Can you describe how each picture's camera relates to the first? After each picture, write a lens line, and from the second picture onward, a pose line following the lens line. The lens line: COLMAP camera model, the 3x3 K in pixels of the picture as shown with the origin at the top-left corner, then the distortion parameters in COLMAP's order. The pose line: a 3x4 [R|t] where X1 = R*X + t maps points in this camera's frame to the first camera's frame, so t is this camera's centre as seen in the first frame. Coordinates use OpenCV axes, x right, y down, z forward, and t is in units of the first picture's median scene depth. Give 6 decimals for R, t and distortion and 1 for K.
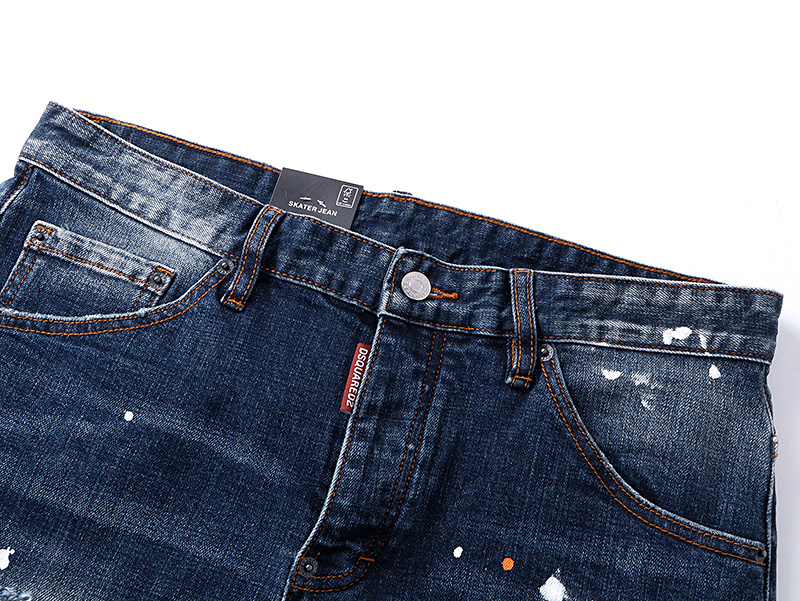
lens RADIAL K [[823.6, 0, 401.1], [0, 823.6, 302.7], [0, 0, 1]] dist [0.030904, 0.000000]
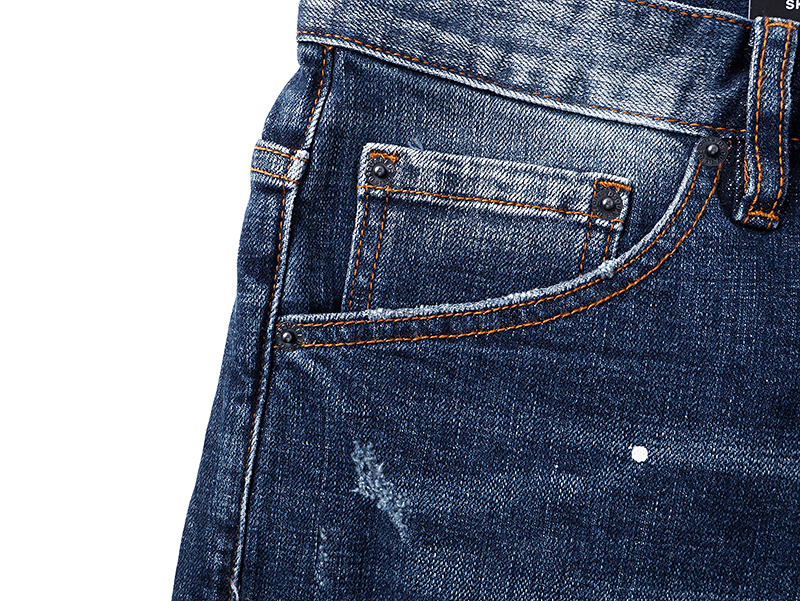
lens RADIAL K [[823.6, 0, 397.2], [0, 823.6, 299.0], [0, 0, 1]] dist [0.030904, 0.000000]
pose [[0.973715, -0.198634, -0.111457, -0.371747], [0.220249, 0.945830, 0.238531, -0.127504], [0.058039, -0.256809, 0.964718, 0.419470]]
